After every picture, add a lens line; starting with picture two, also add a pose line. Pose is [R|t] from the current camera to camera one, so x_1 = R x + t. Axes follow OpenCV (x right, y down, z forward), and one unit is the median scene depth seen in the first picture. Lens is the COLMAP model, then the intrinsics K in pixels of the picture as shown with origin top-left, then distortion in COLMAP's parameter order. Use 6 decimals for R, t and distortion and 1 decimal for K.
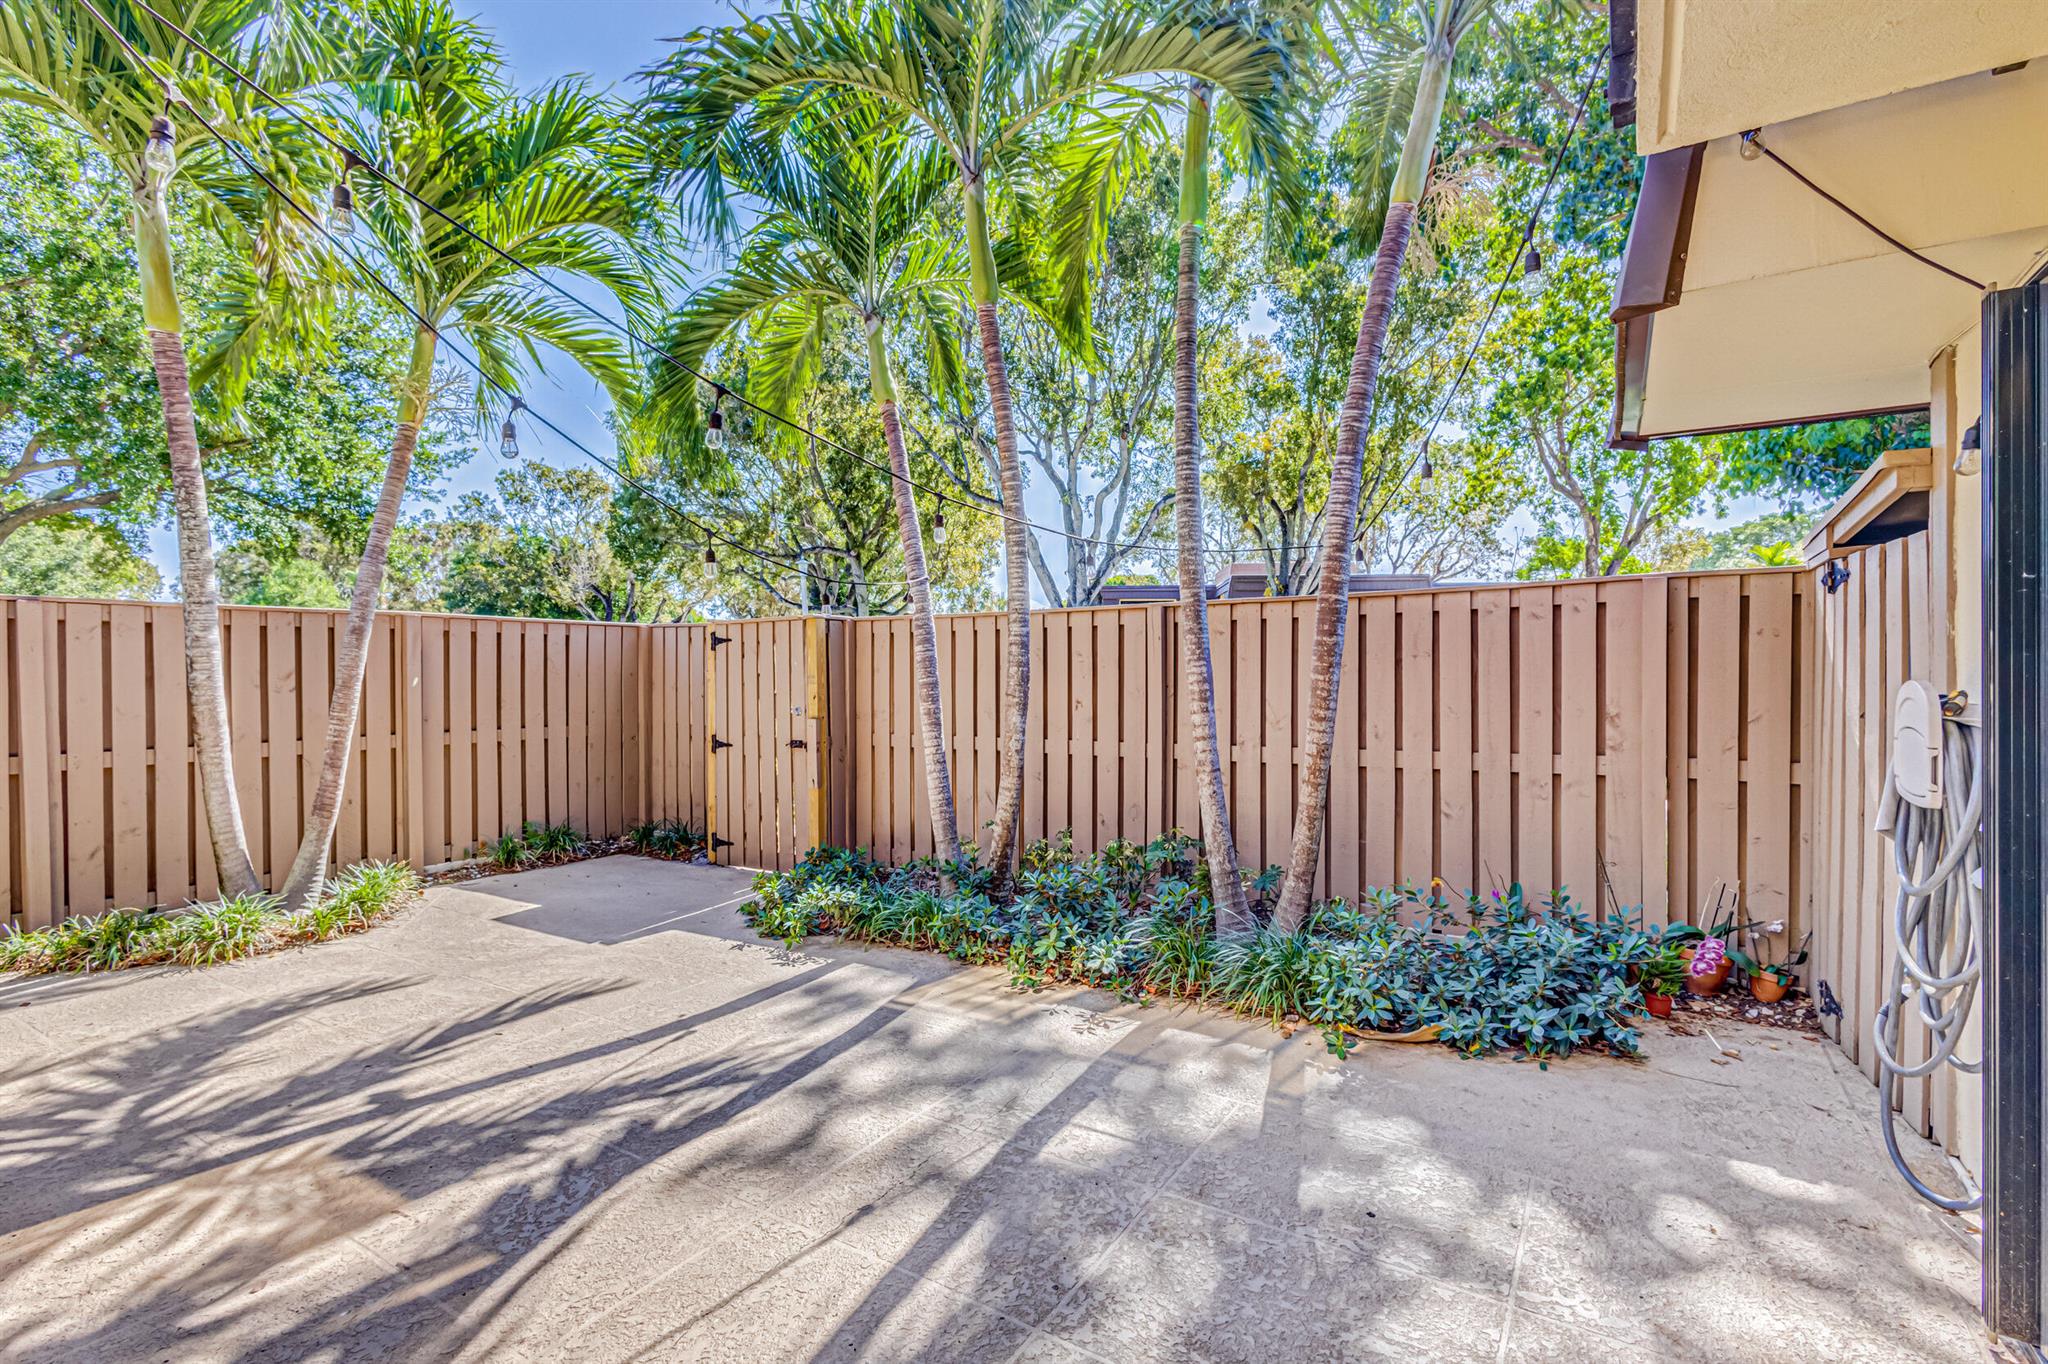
lens RADIAL K [[960.4, 0, 1033.8], [0, 960.4, 685.1], [0, 0, 1]] dist [0.006957, -0.001408]
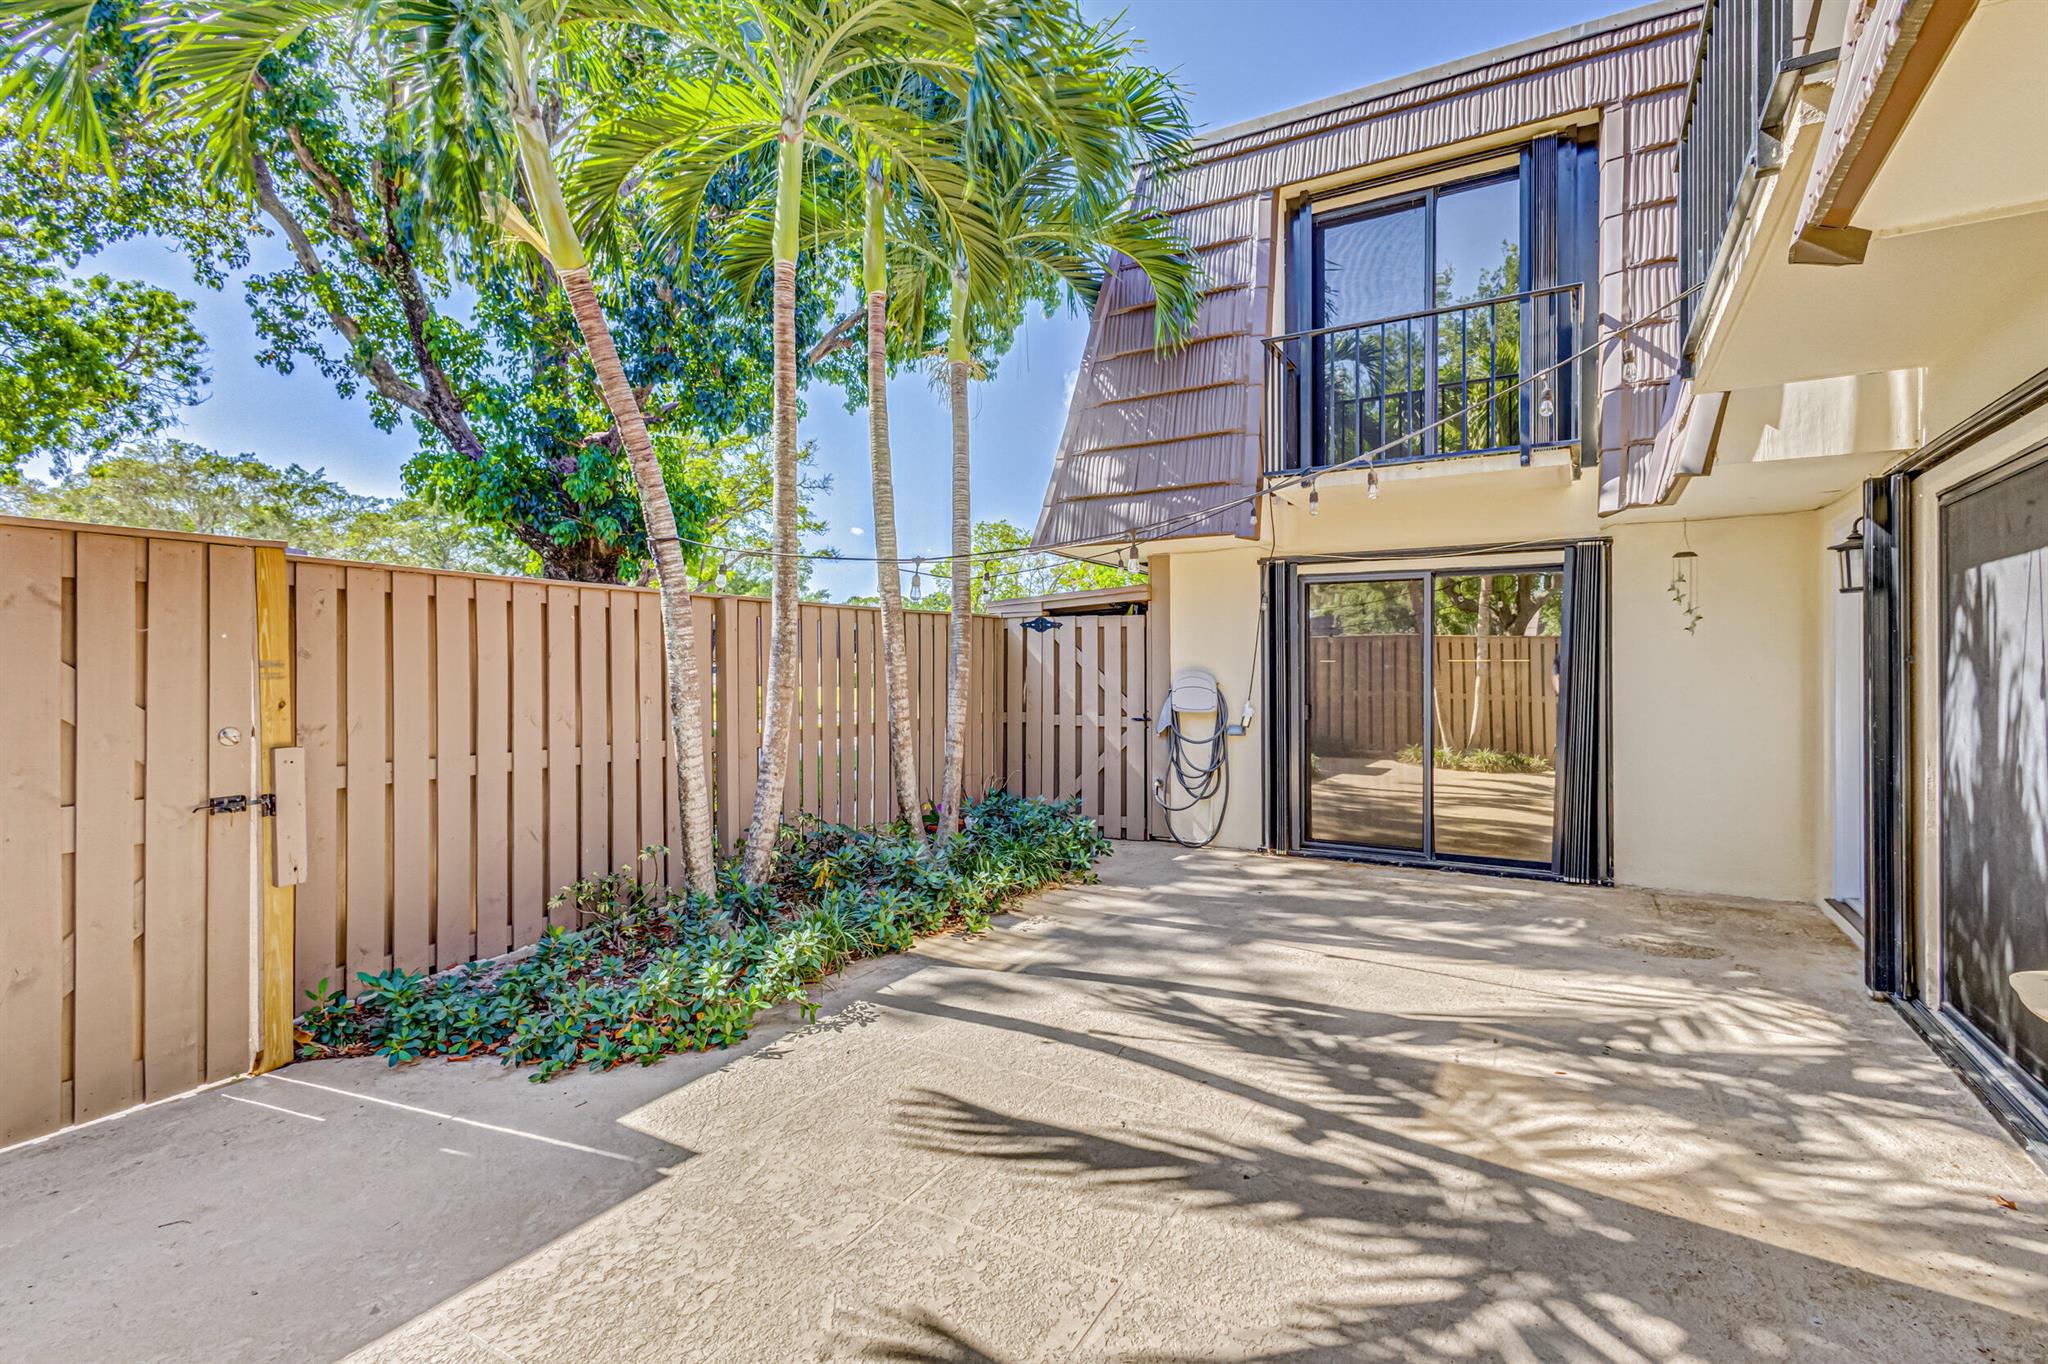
lens RADIAL K [[960.4, 0, 1027.5], [0, 960.4, 686.6], [0, 0, 1]] dist [0.006957, -0.001408]
pose [[-0.040424, -0.014413, 0.999079, -1.587146], [0.009819, 0.999842, 0.014821, -0.002716], [-0.999134, 0.010409, -0.040276, 1.326000]]
